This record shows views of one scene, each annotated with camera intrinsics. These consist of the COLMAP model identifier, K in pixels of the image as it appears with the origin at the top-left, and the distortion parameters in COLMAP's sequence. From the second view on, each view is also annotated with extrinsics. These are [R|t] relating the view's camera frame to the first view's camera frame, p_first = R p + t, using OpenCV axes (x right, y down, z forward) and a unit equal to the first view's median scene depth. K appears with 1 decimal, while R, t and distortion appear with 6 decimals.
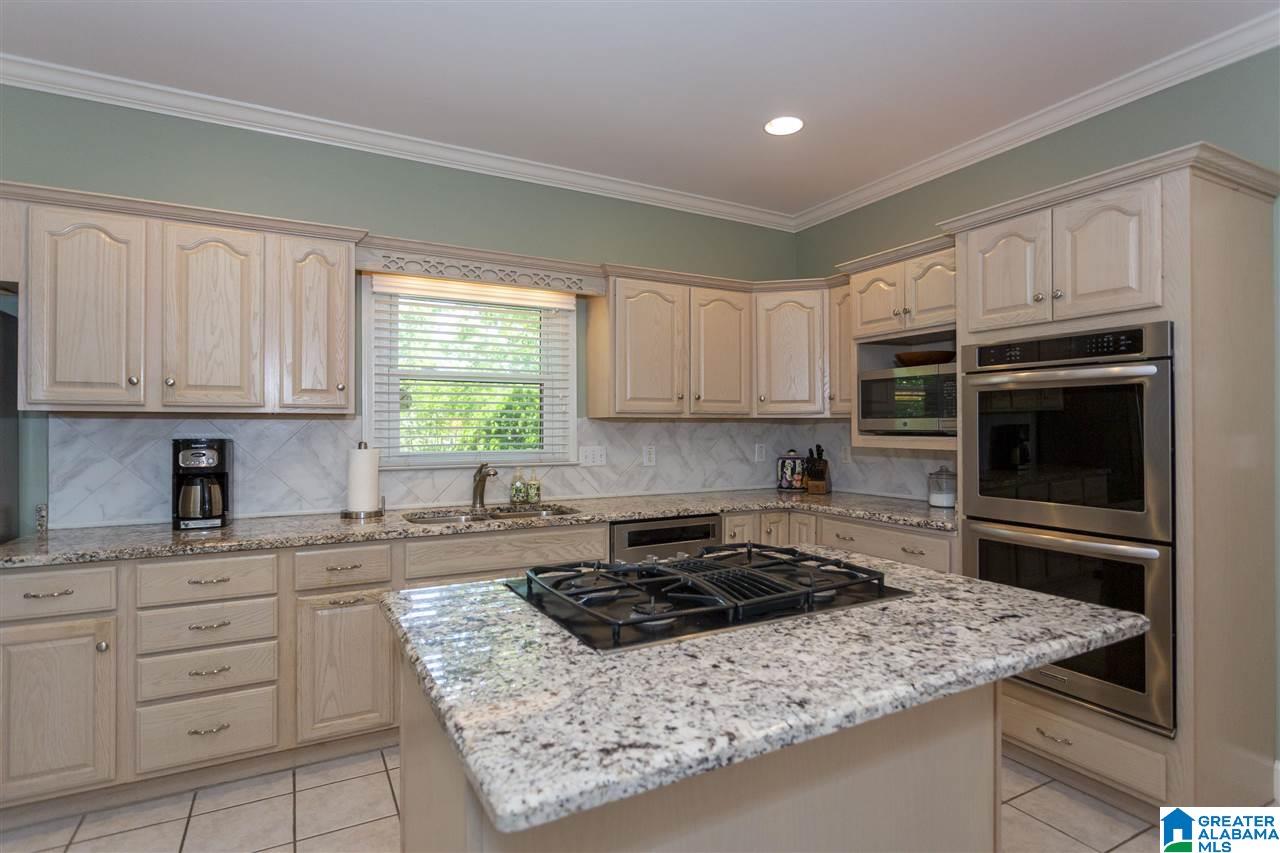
lens RADIAL K [[629.4, 0, 618.8], [0, 629.4, 423.8], [0, 0, 1]] dist [-0.011724, -0.000064]
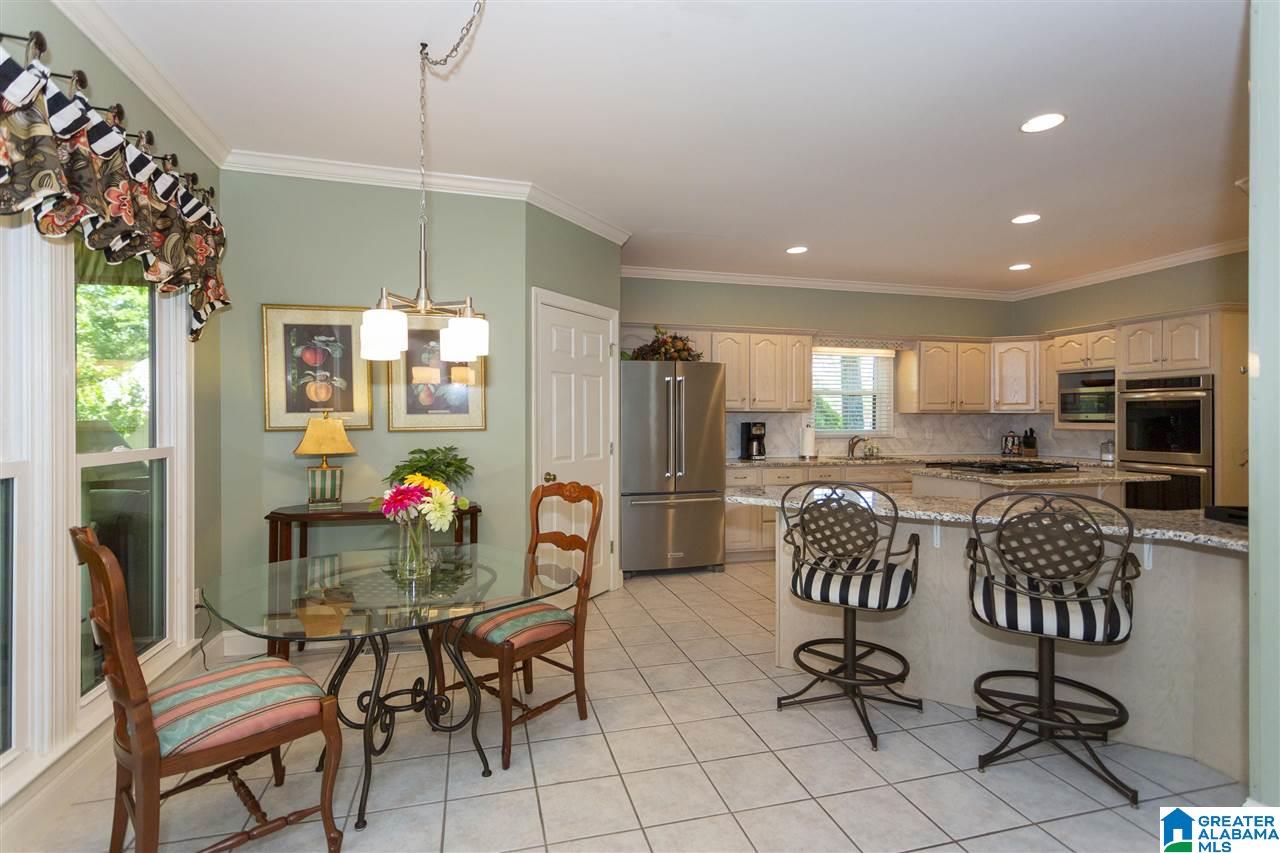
lens RADIAL K [[606.7, 0, 648.1], [0, 606.7, 422.0], [0, 0, 1]] dist [0.000720, 0.000410]
pose [[0.980751, 0.003087, -0.195240, -0.521970], [-0.000960, 0.999939, 0.010990, -0.002301], [0.195262, -0.010591, 0.980694, -1.138330]]
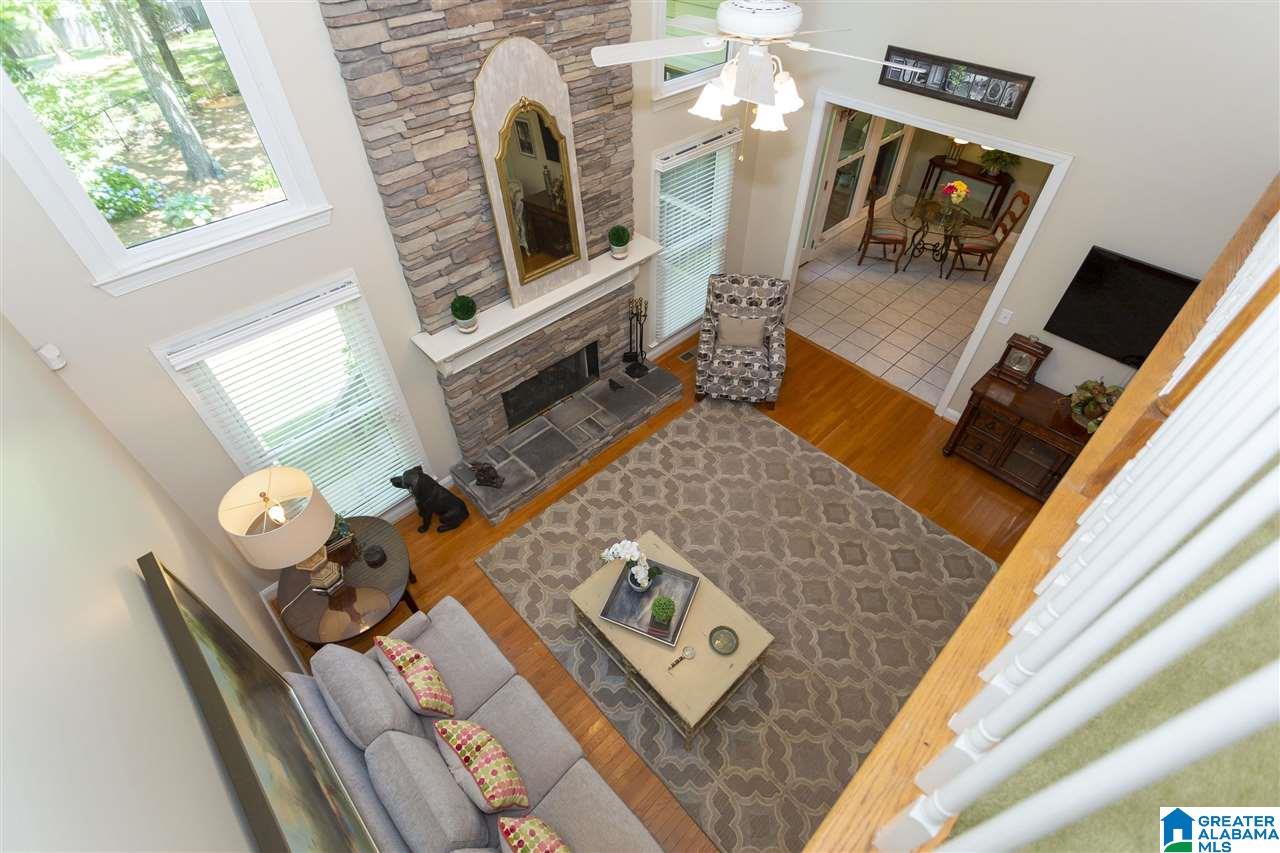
lens RADIAL K [[599.3, 0, 638.9], [0, 599.3, 421.2], [0, 0, 1]] dist [0.006284, 0.000618]
pose [[0.284418, 0.684260, -0.671487, 0.886126], [0.009389, 0.698392, 0.715654, -0.956693], [0.958654, -0.209850, 0.192211, -2.272695]]
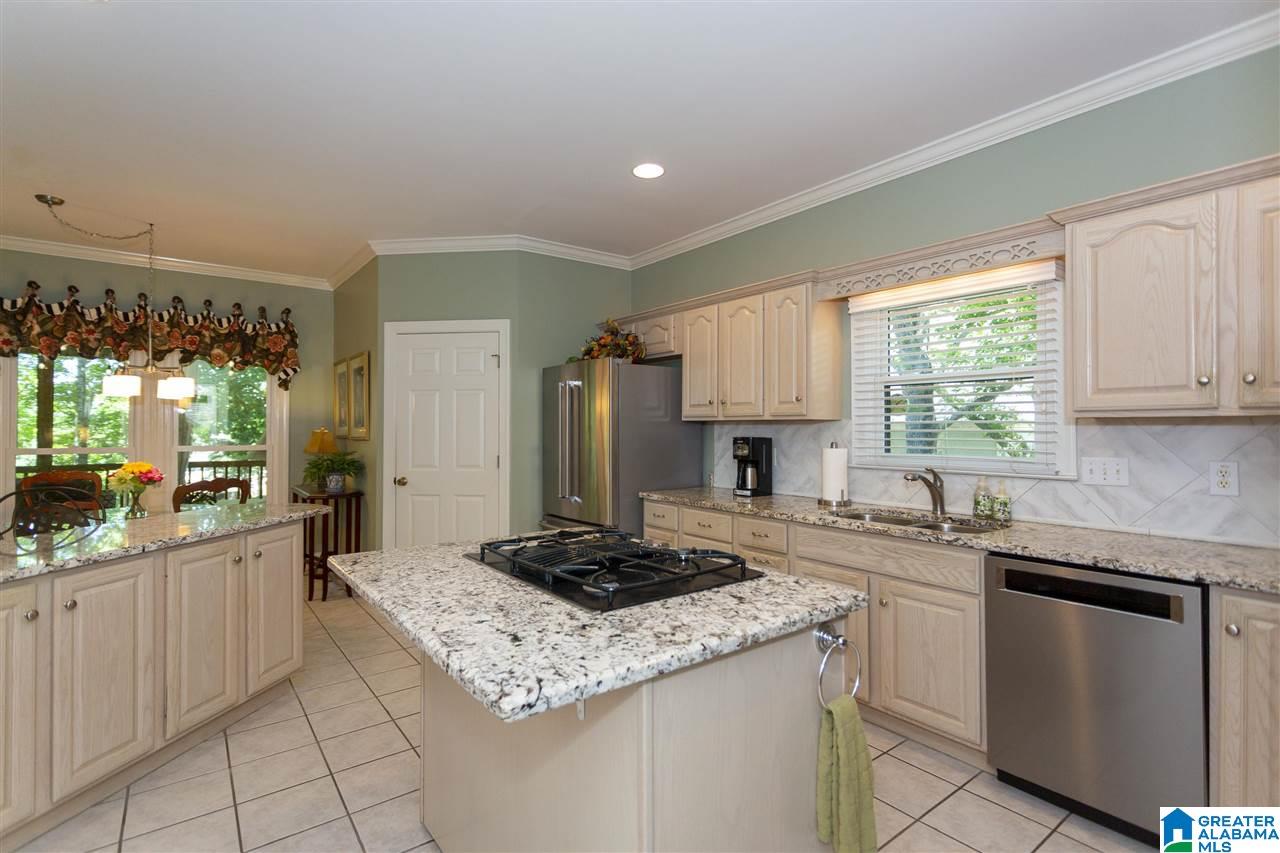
lens RADIAL K [[606.7, 0, 648.1], [0, 606.7, 422.0], [0, 0, 1]] dist [0.000720, 0.000410]
pose [[0.186612, -0.007446, -0.982406, 0.657109], [0.006125, 0.999961, -0.006416, -0.004767], [0.982415, -0.004820, 0.186650, 0.431234]]
